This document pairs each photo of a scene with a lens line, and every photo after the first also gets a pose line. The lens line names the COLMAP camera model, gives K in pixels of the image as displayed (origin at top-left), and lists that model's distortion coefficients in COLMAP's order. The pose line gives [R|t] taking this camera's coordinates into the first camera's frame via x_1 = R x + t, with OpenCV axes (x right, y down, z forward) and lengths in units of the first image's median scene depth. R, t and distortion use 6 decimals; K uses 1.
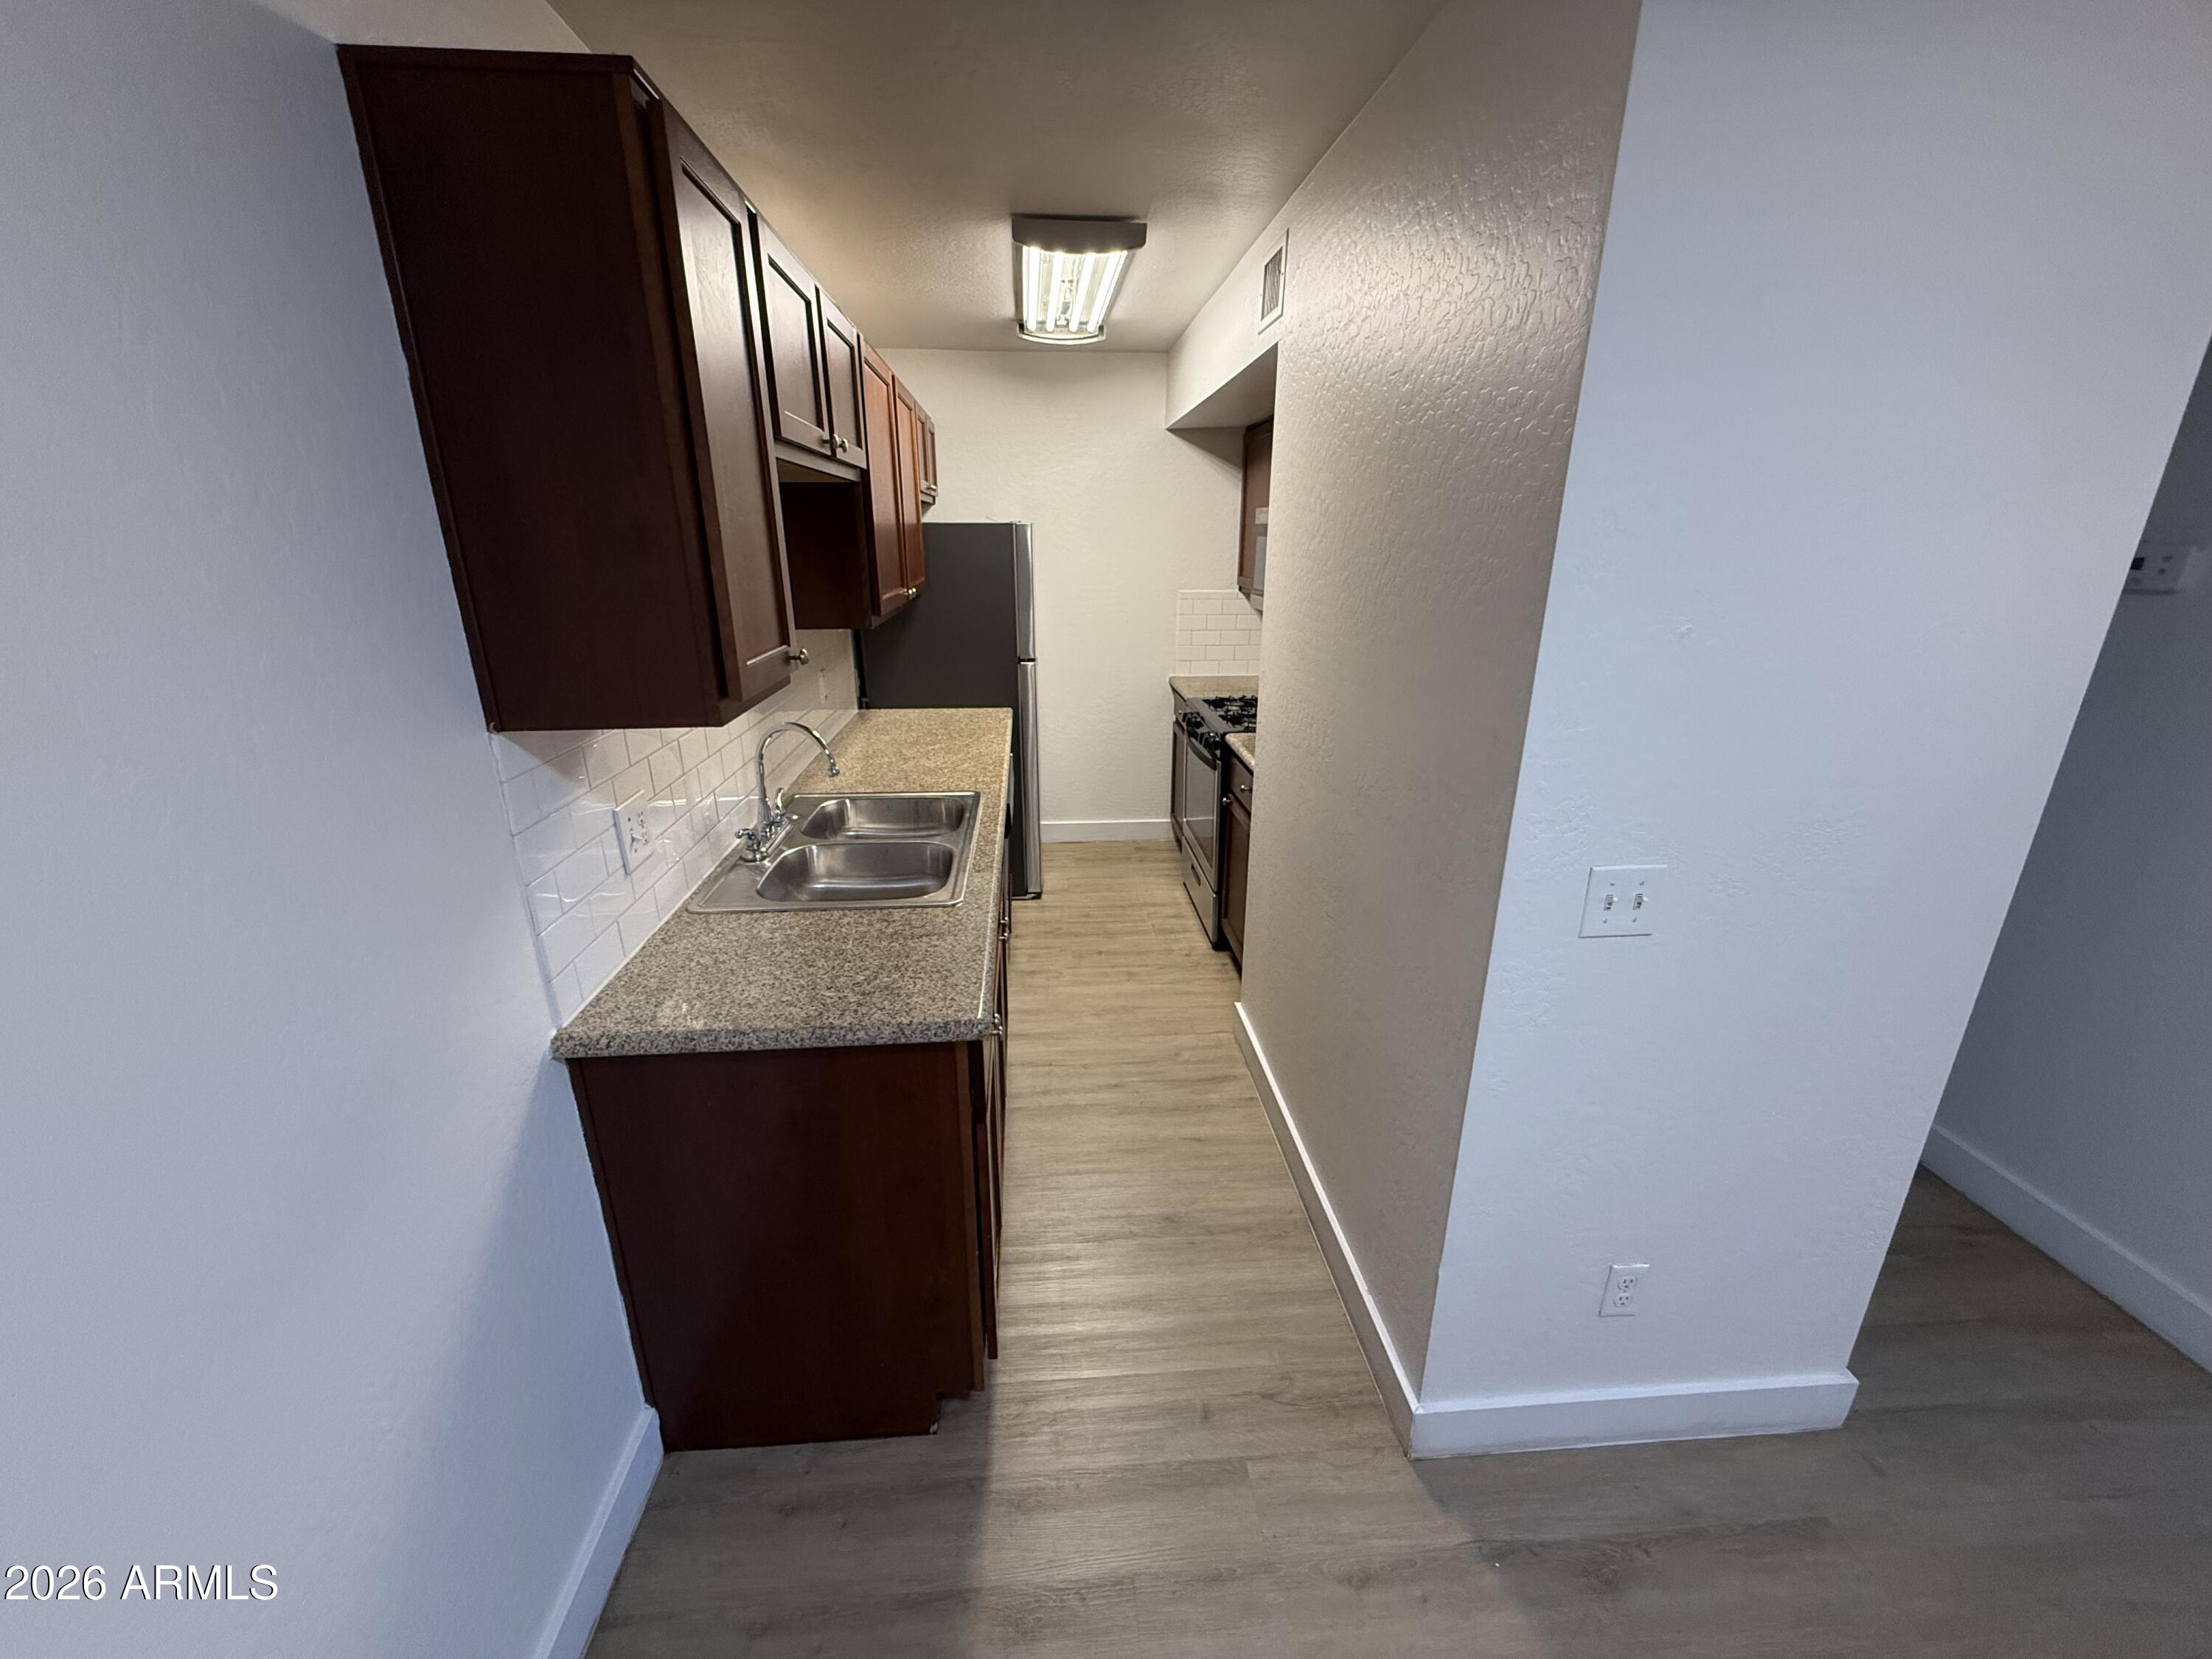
lens RADIAL K [[881.6, 0, 1097.7], [0, 881.6, 843.6], [0, 0, 1]] dist [-0.000063, -0.000324]
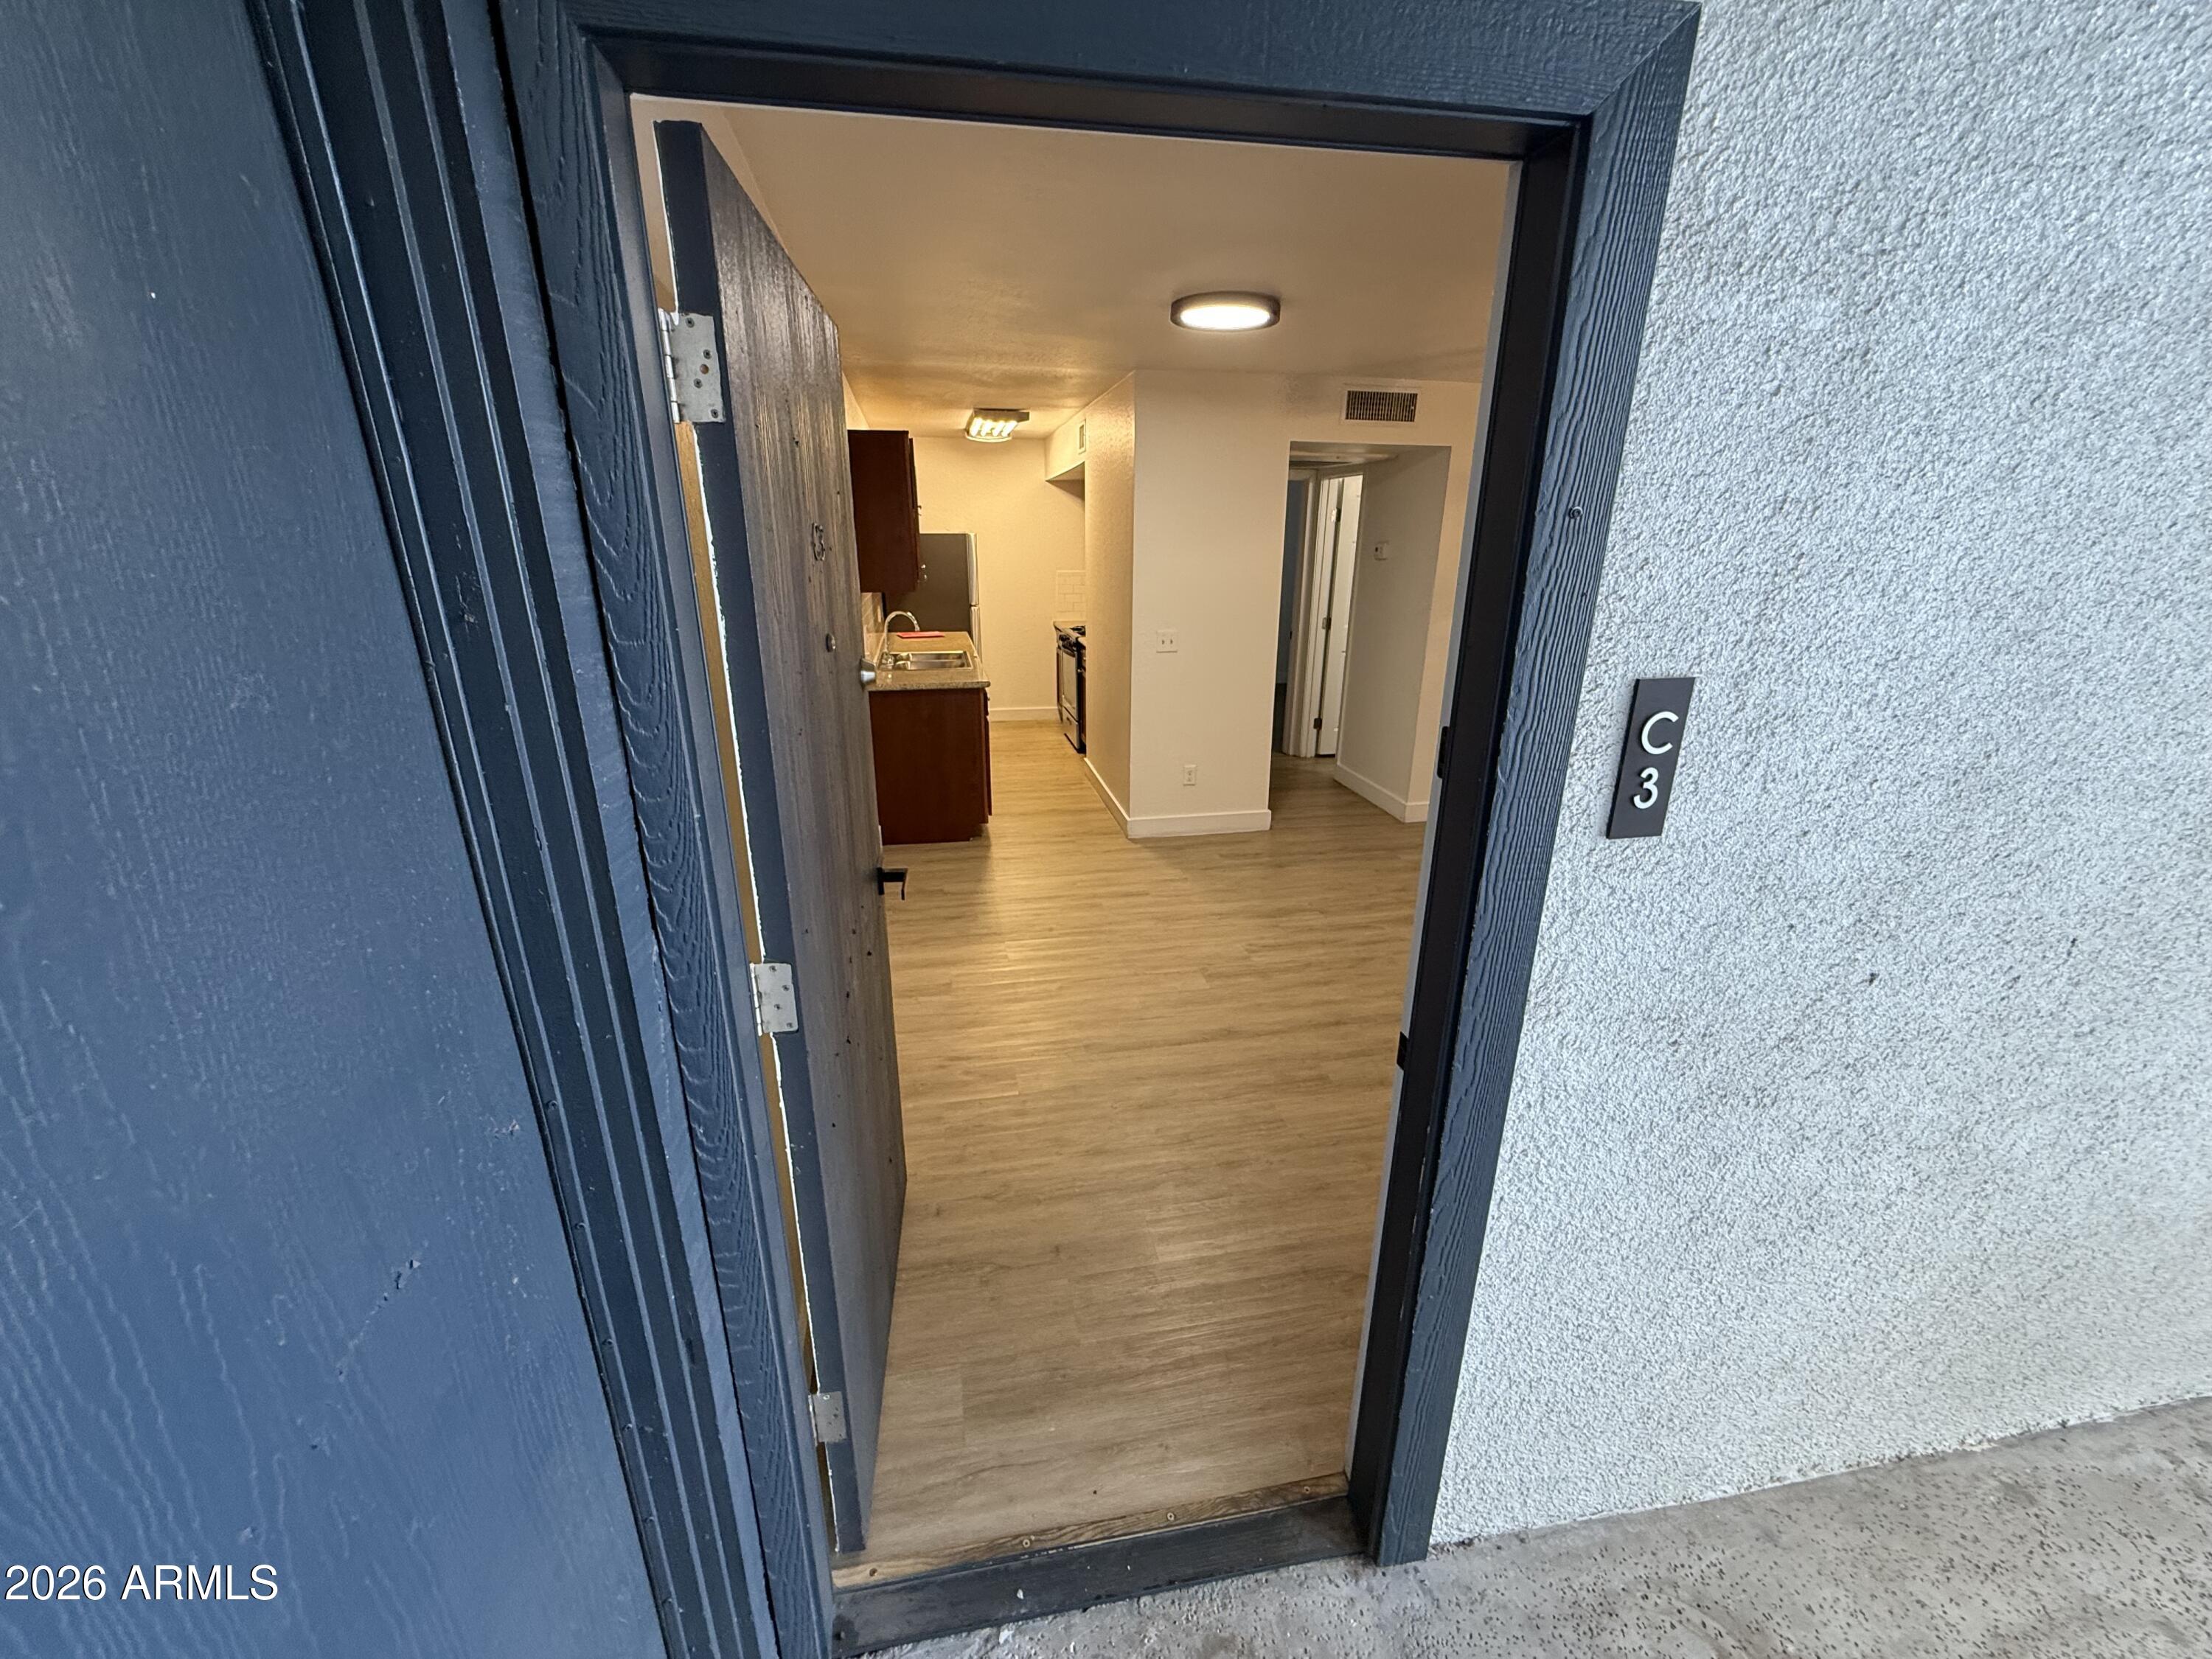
lens RADIAL K [[881.6, 0, 1104.7], [0, 881.6, 834.4], [0, 0, 1]] dist [-0.000063, -0.000324]
pose [[0.993526, -0.036794, 0.107478, -0.025627], [0.038074, 0.999226, -0.009878, 0.319681], [-0.107032, 0.013907, 0.994158, -0.921945]]
